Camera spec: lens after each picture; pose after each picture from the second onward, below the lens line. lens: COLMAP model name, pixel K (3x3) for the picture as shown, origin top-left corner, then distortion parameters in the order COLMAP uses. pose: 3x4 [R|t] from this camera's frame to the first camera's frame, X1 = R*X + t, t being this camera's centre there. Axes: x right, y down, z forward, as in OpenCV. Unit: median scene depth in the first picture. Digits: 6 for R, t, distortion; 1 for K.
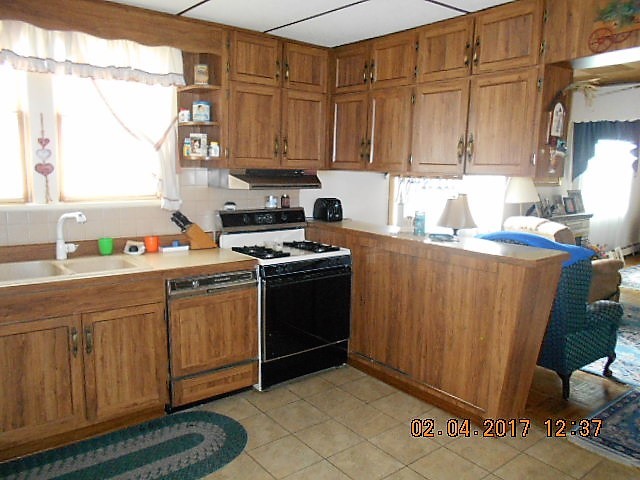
lens RADIAL K [[502.4, 0, 315.6], [0, 502.4, 239.5], [0, 0, 1]] dist [0.003639, 0.014712]
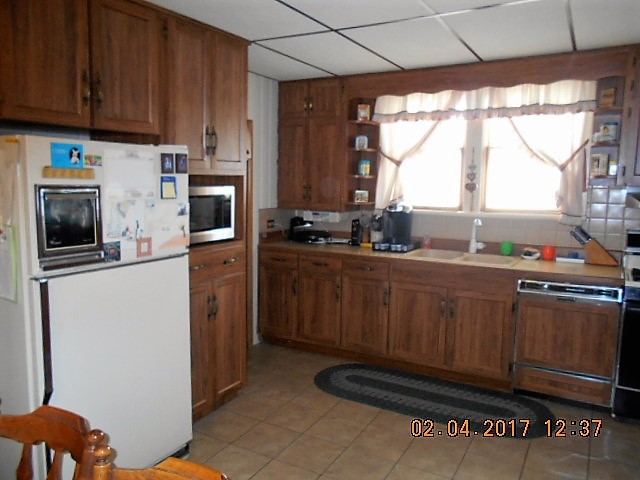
lens RADIAL K [[502.4, 0, 320.7], [0, 502.4, 238.9], [0, 0, 1]] dist [0.003639, 0.014712]
pose [[0.390181, 0.088713, -0.916454, 0.523116], [-0.135824, 0.990004, 0.038005, 0.004981], [0.910665, 0.109648, 0.398330, 0.071640]]
